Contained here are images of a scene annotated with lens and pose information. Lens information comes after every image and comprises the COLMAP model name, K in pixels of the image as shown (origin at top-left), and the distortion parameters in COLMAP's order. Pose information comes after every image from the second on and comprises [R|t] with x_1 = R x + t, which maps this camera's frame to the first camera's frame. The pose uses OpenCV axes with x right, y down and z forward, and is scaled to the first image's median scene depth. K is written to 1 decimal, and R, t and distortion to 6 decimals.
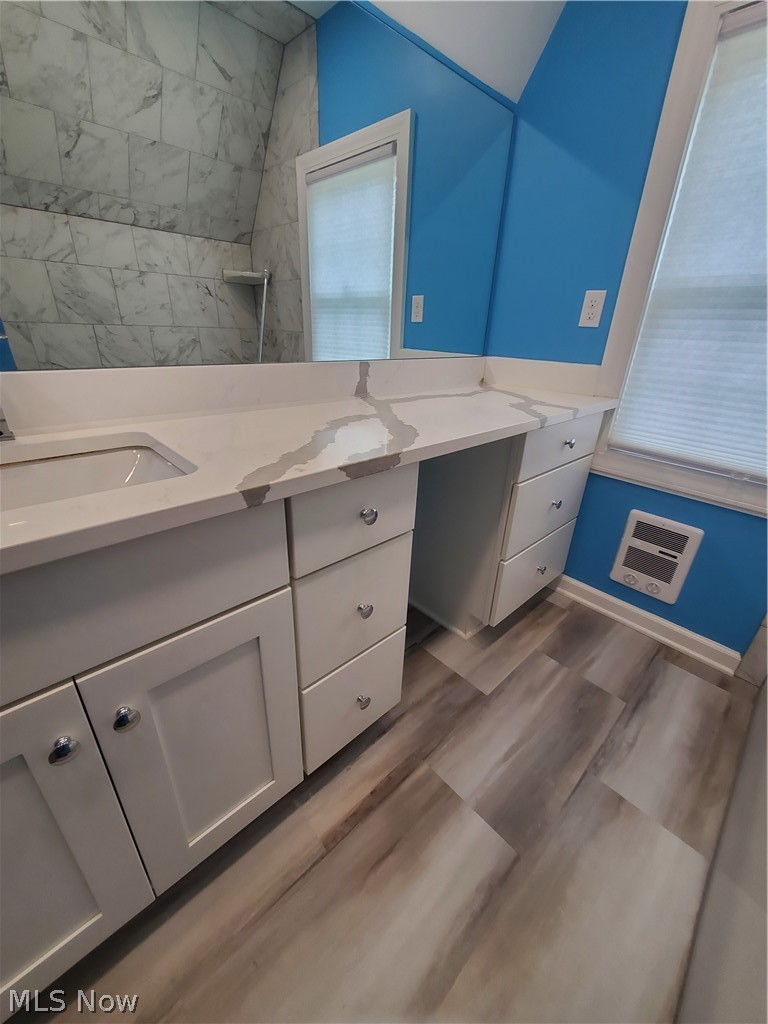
lens RADIAL K [[409.9, 0, 381.9], [0, 409.9, 512.2], [0, 0, 1]] dist [-0.000482, 0.000212]
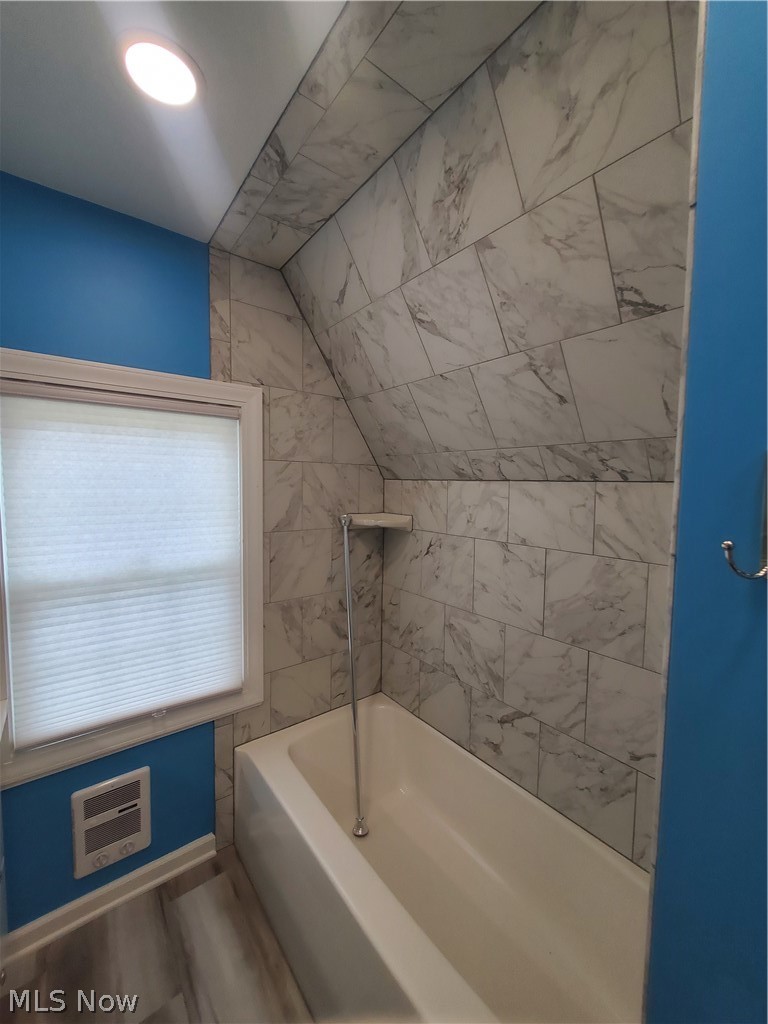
lens RADIAL K [[409.9, 0, 382.5], [0, 409.9, 514.3], [0, 0, 1]] dist [-0.000482, 0.000212]
pose [[0.098444, -0.112622, 0.988749, -0.141863], [0.407236, 0.911131, 0.063235, -0.358059], [-0.908002, 0.396429, 0.135559, 0.026410]]
